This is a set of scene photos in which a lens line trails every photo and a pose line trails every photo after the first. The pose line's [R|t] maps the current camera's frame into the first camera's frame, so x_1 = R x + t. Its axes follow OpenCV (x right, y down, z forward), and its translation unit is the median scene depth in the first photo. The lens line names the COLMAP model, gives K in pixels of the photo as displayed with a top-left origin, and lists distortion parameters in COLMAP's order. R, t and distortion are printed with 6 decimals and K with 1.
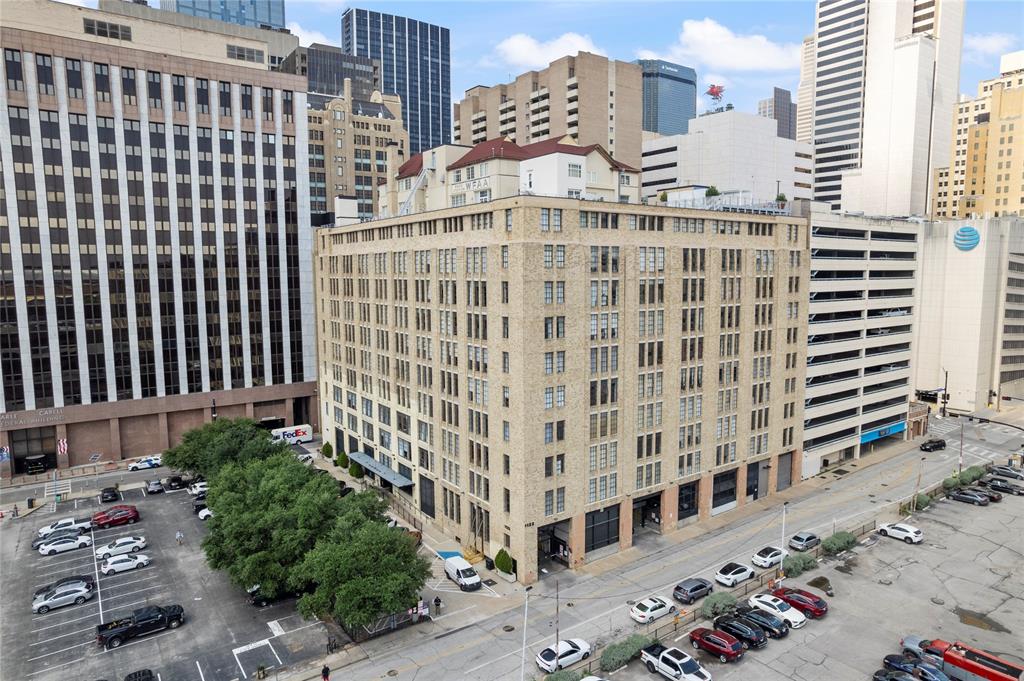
lens RADIAL K [[651.2, 0, 517.0], [0, 651.2, 335.1], [0, 0, 1]] dist [-0.048970, 0.037398]
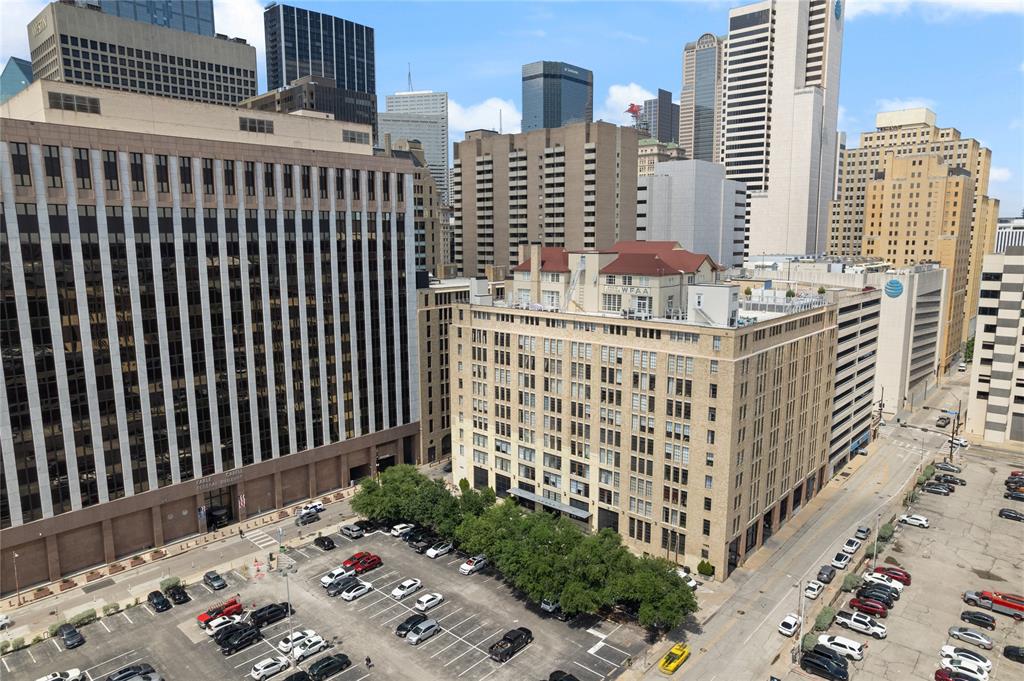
lens RADIAL K [[651.2, 0, 515.8], [0, 651.2, 334.9], [0, 0, 1]] dist [-0.048970, 0.037398]
pose [[0.976837, -0.029585, 0.211929, -0.553931], [0.019529, 0.998589, 0.049387, -0.198963], [-0.213092, -0.044105, 0.976036, -0.246529]]
